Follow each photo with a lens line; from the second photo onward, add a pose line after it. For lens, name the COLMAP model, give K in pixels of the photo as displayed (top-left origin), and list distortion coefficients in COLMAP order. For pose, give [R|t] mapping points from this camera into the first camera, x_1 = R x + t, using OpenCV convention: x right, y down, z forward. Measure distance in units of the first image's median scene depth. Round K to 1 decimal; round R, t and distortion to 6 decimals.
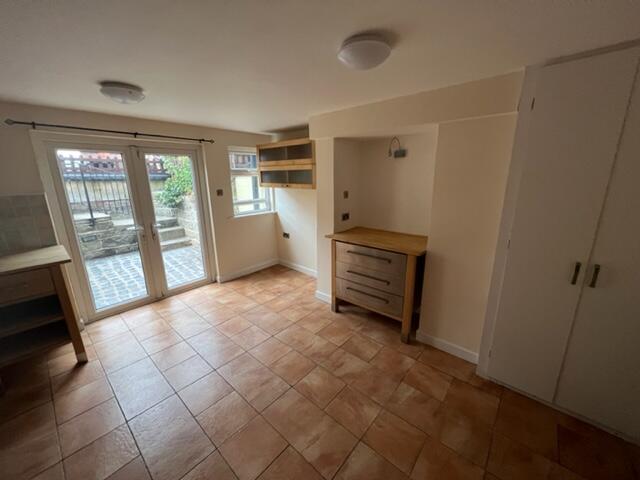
lens RADIAL K [[253.4, 0, 321.3], [0, 253.4, 238.8], [0, 0, 1]] dist [-0.003774, 0.000044]
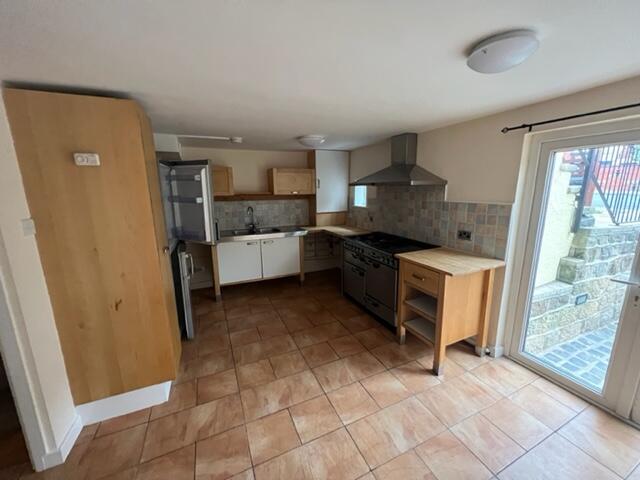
lens RADIAL K [[253.4, 0, 322.8], [0, 253.4, 240.0], [0, 0, 1]] dist [-0.003774, 0.000044]
pose [[-0.415414, 0.189751, -0.889621, 0.018493], [-0.219390, 0.928229, 0.300431, -0.191326], [0.882779, 0.319977, -0.343970, 0.792079]]
